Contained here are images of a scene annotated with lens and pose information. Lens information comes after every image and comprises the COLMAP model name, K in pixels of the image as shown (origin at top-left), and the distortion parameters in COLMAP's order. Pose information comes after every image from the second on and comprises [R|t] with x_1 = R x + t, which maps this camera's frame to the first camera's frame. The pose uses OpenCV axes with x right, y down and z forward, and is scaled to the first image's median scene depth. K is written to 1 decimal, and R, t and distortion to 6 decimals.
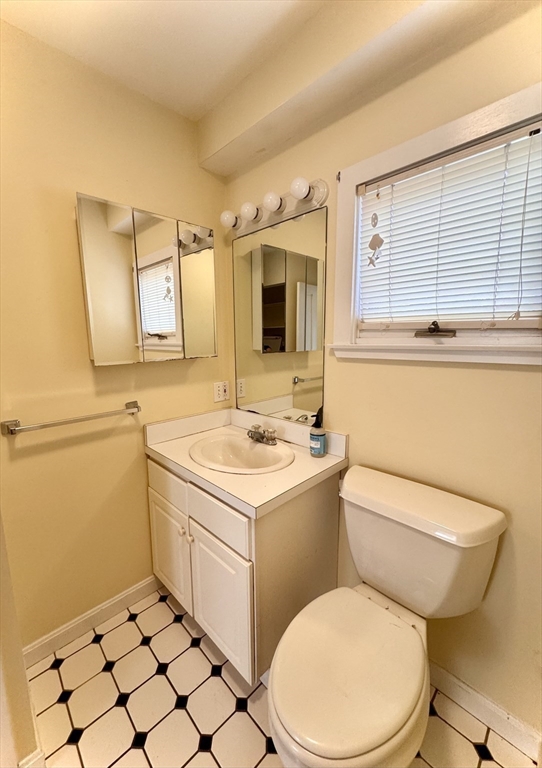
lens RADIAL K [[307.5, 0, 271.0], [0, 307.5, 384.0], [0, 0, 1]] dist [-0.002452, -0.000357]
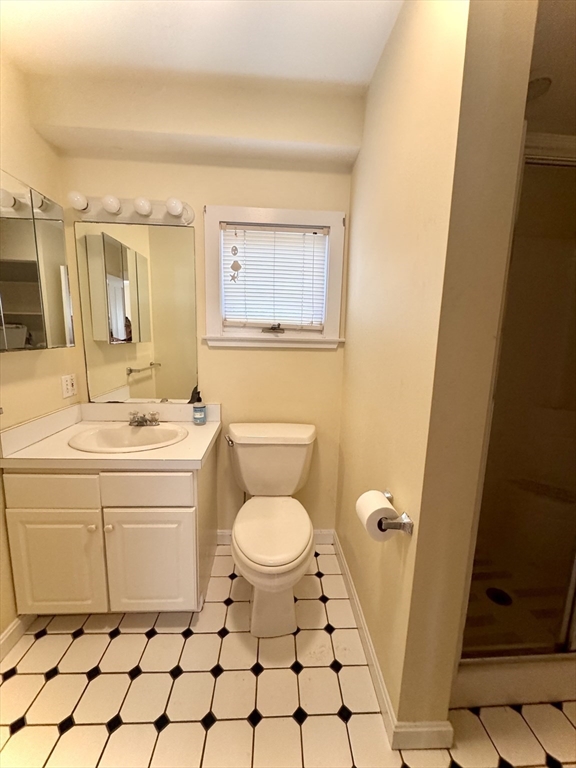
lens RADIAL K [[308.4, 0, 288.0], [0, 308.4, 384.0], [0, 0, 1]] dist [-0.003652, -0.000067]
pose [[0.642116, -0.093251, 0.760915, -0.598295], [0.083857, 0.995162, 0.051193, 0.036742], [-0.762007, 0.030936, 0.646829, -0.103650]]
